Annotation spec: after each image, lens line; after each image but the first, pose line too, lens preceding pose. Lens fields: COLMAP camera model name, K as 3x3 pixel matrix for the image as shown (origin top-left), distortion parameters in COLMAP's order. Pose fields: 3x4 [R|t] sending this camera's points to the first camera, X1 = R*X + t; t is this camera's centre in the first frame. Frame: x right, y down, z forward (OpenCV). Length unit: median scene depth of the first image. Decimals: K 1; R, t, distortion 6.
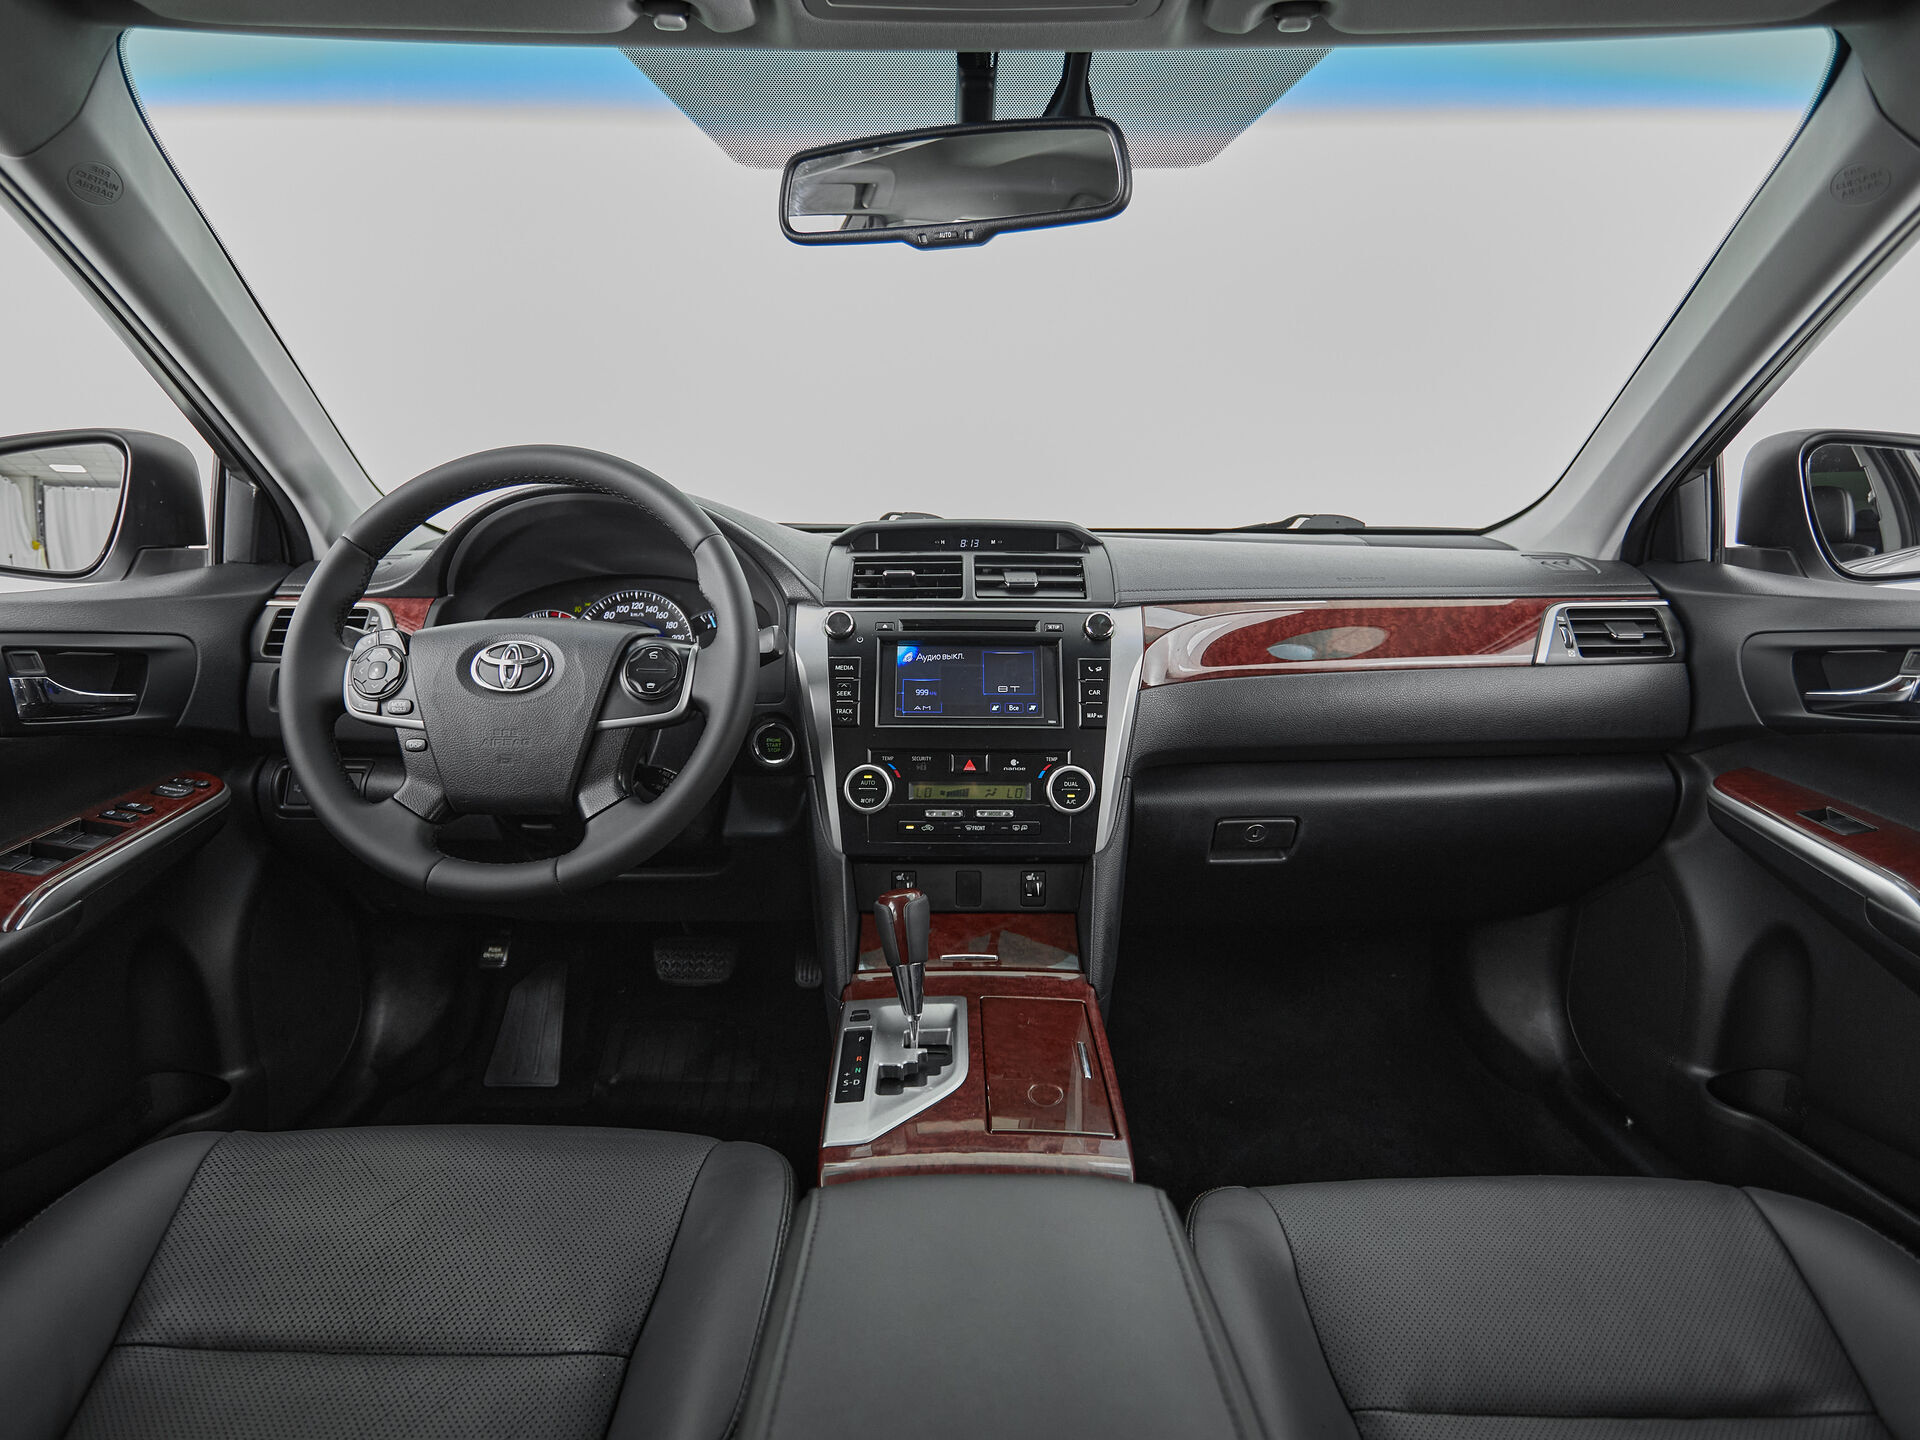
lens RADIAL K [[1045.9, 0, 943.7], [0, 1045.9, 731.9], [0, 0, 1]] dist [-0.001392, -0.000796]
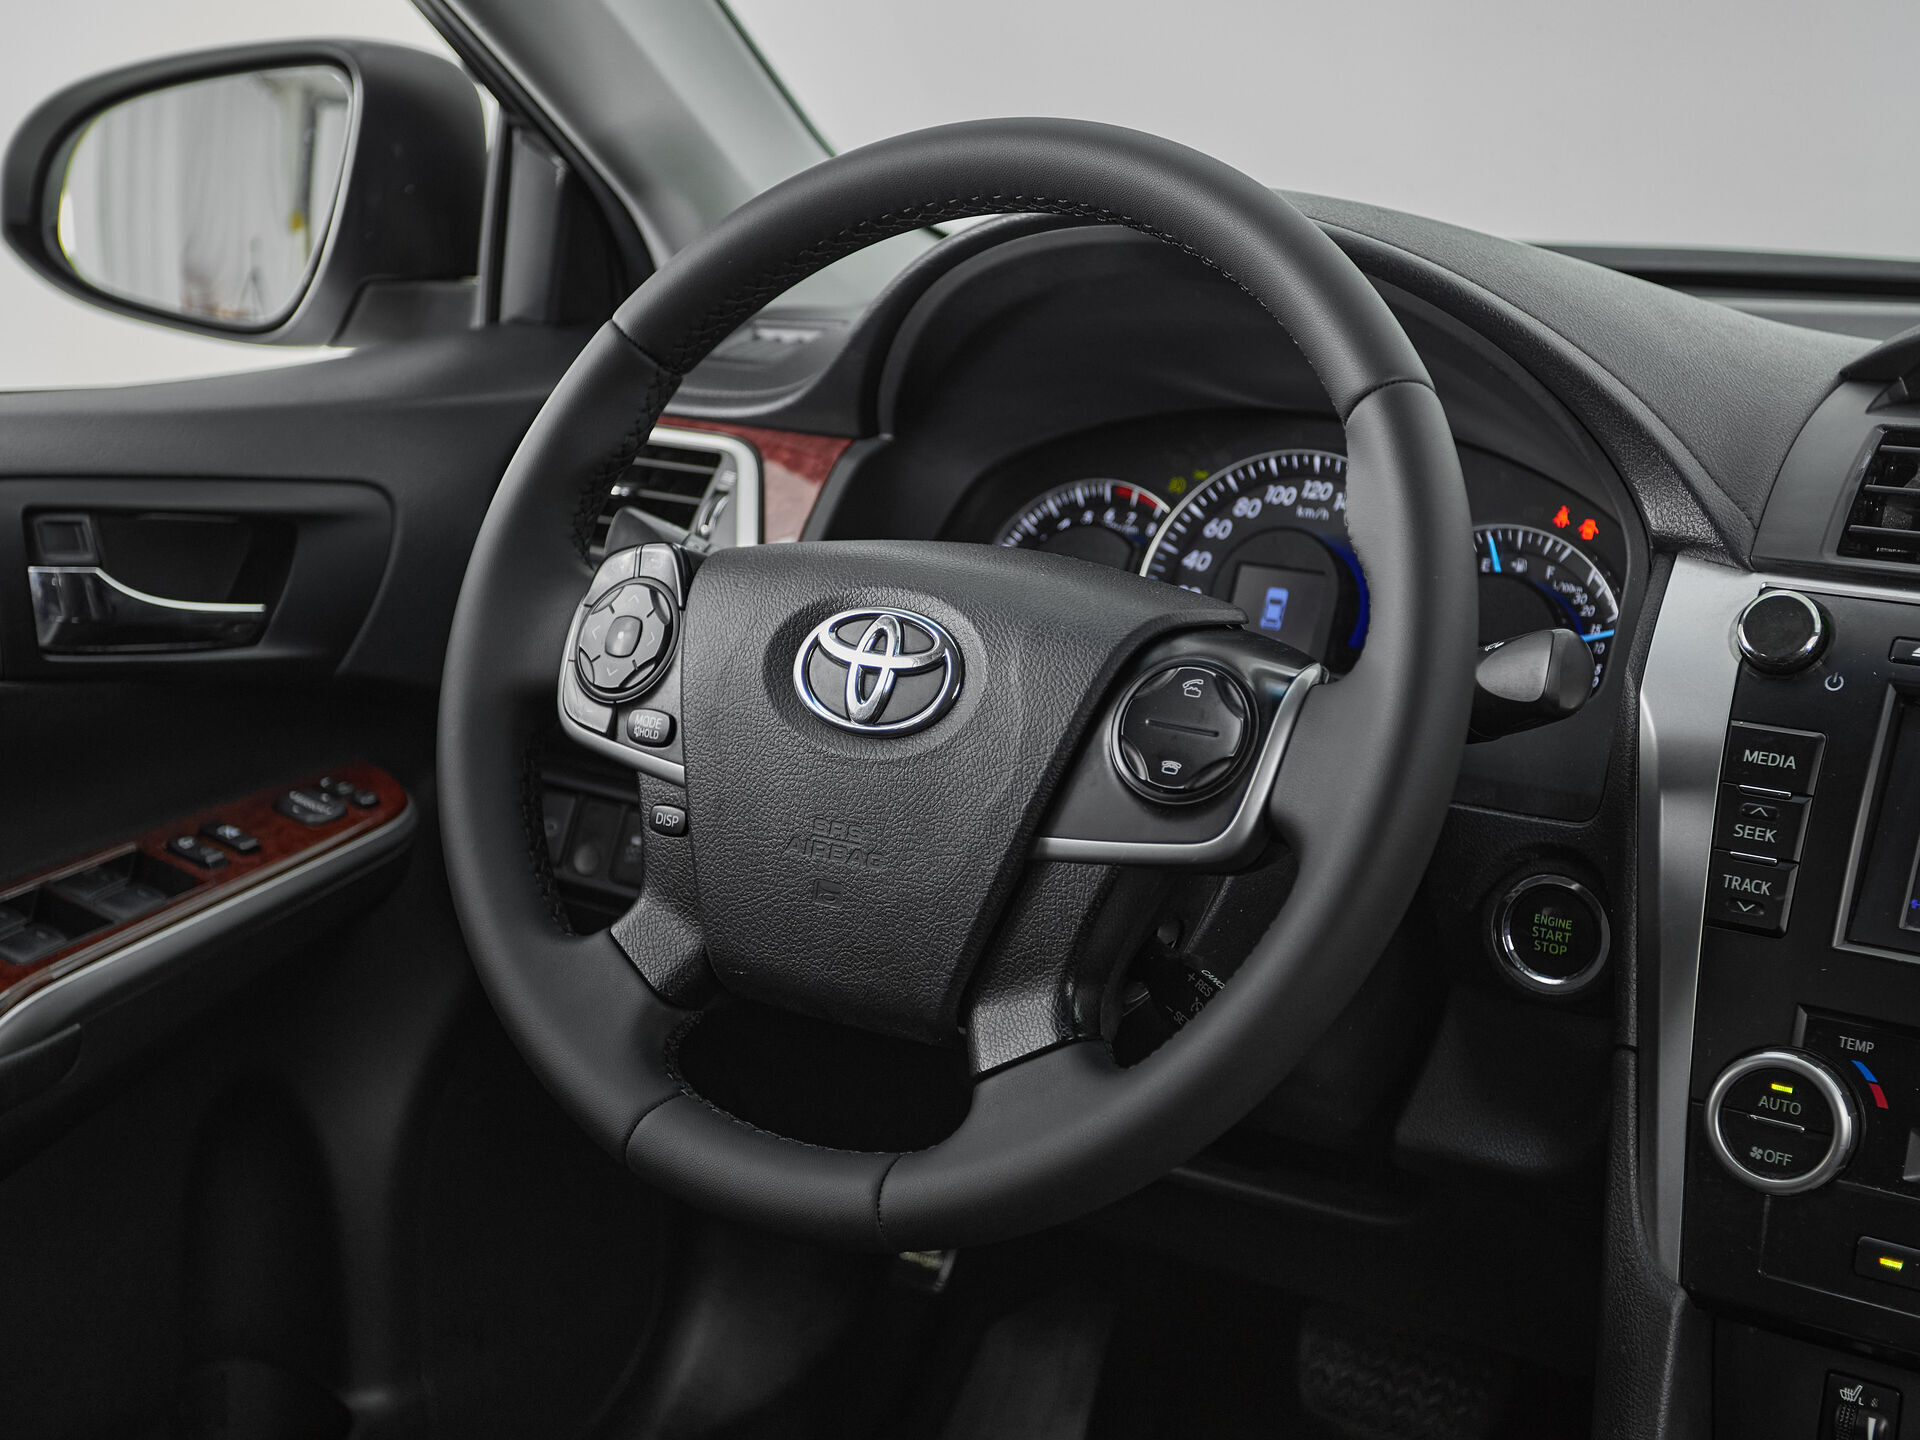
lens RADIAL K [[2606.7, 0, 902.1], [0, 2606.7, 704.4], [0, 0, 1]] dist [0.016284, 0.112331]
pose [[0.840506, 0.140530, -0.523259, 0.114575], [-0.127918, 0.989944, 0.060392, -0.094961], [0.526484, 0.016174, 0.850031, 0.110495]]
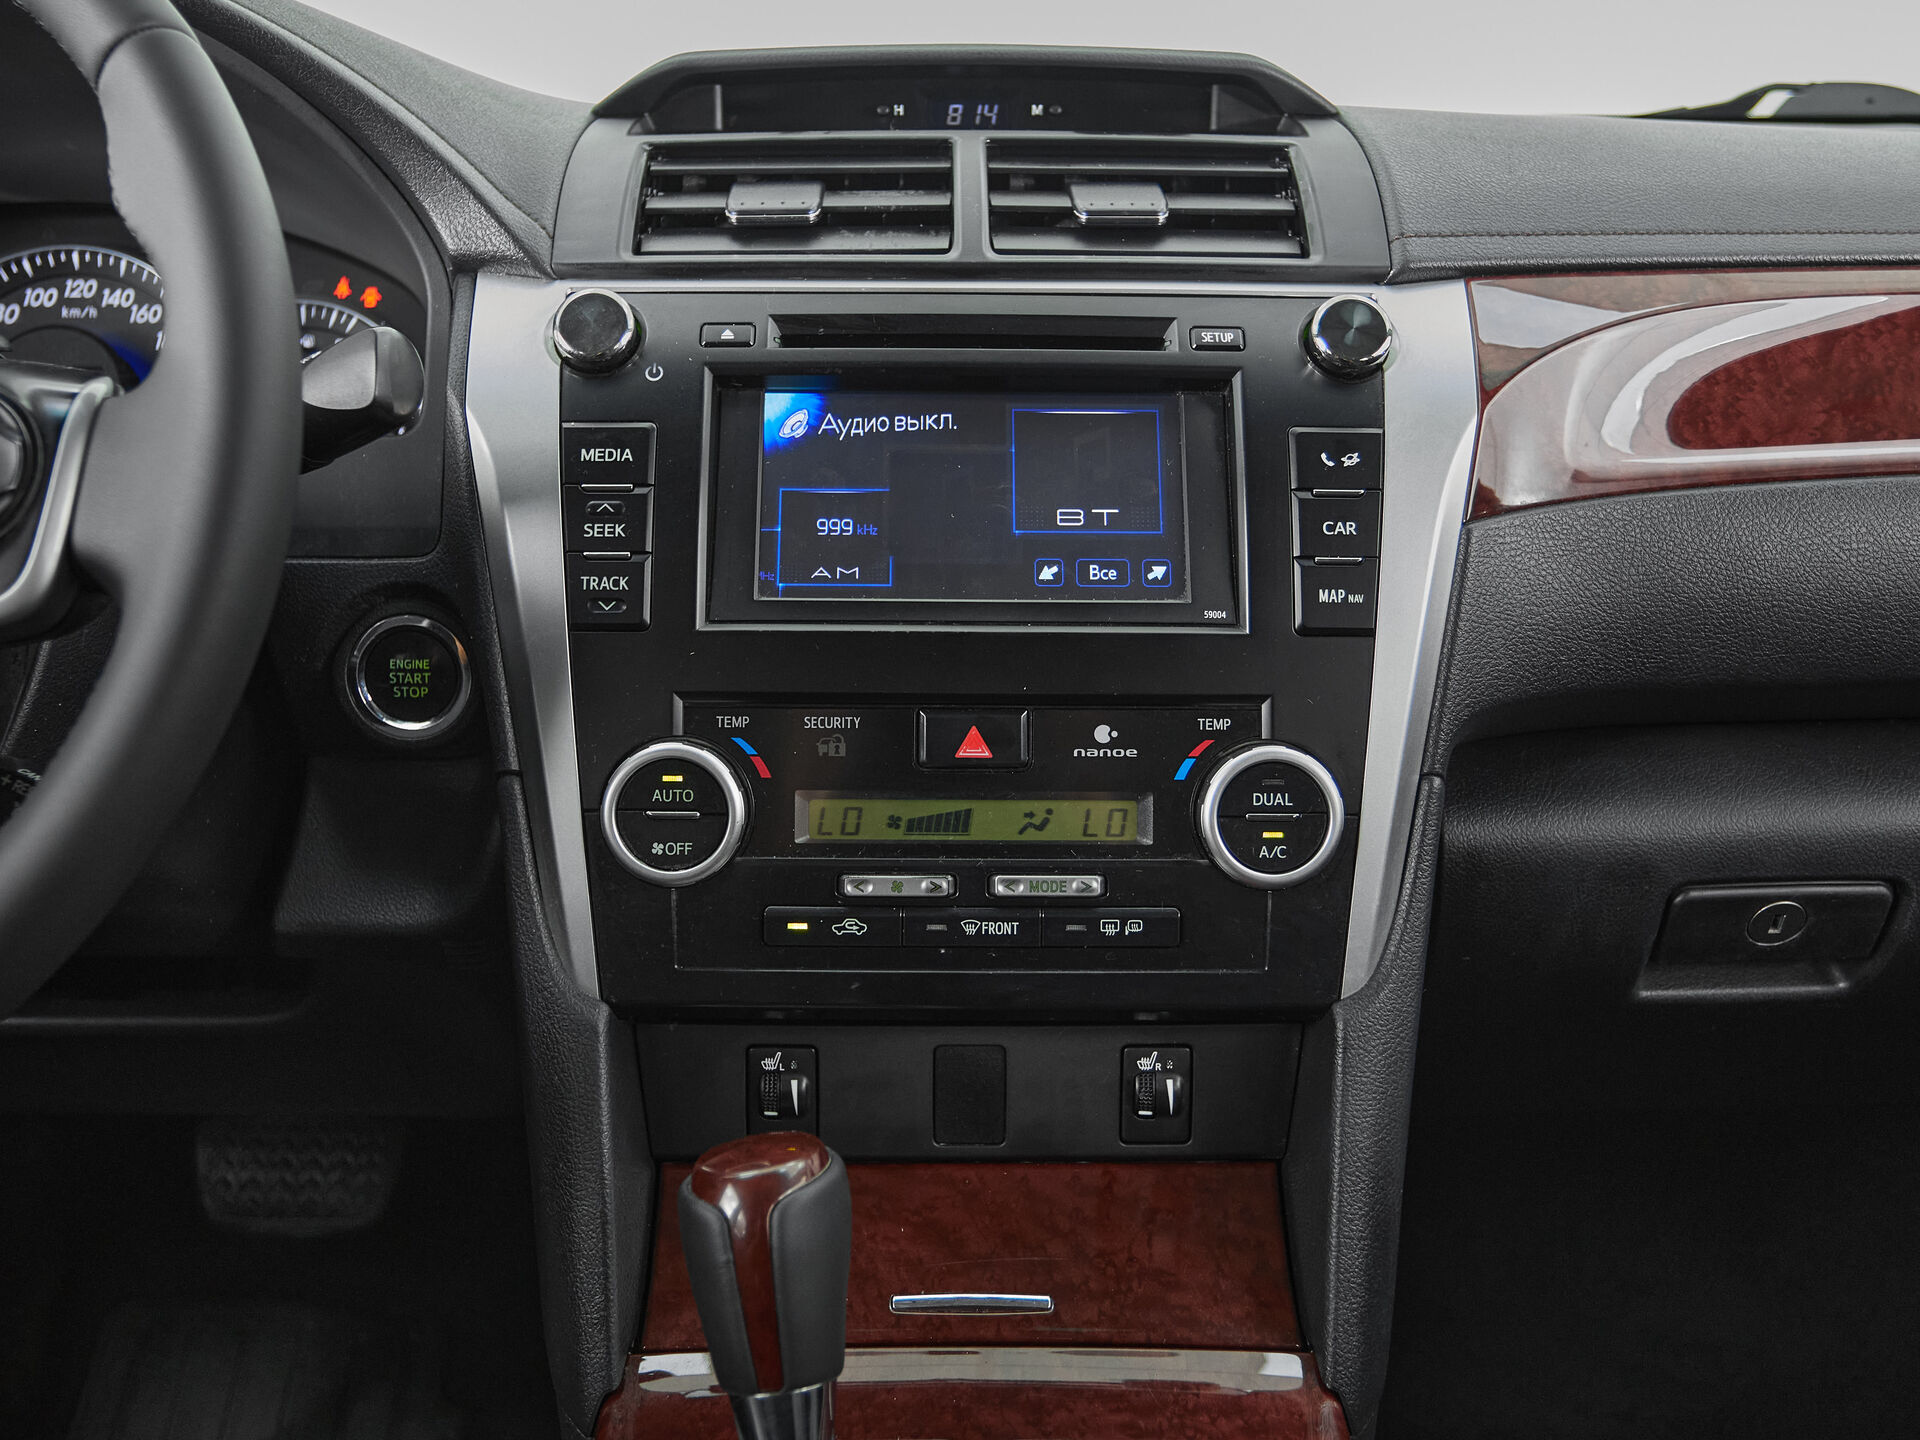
lens RADIAL K [[1924.7, 0, 927.6], [0, 1924.7, 631.1], [0, 0, 1]] dist [-0.040336, 0.039961]
pose [[0.999987, 0.000614, 0.005047, 0.006628], [-0.000764, 0.999557, 0.029766, -0.022687], [-0.005027, -0.029770, 0.999544, 0.371093]]
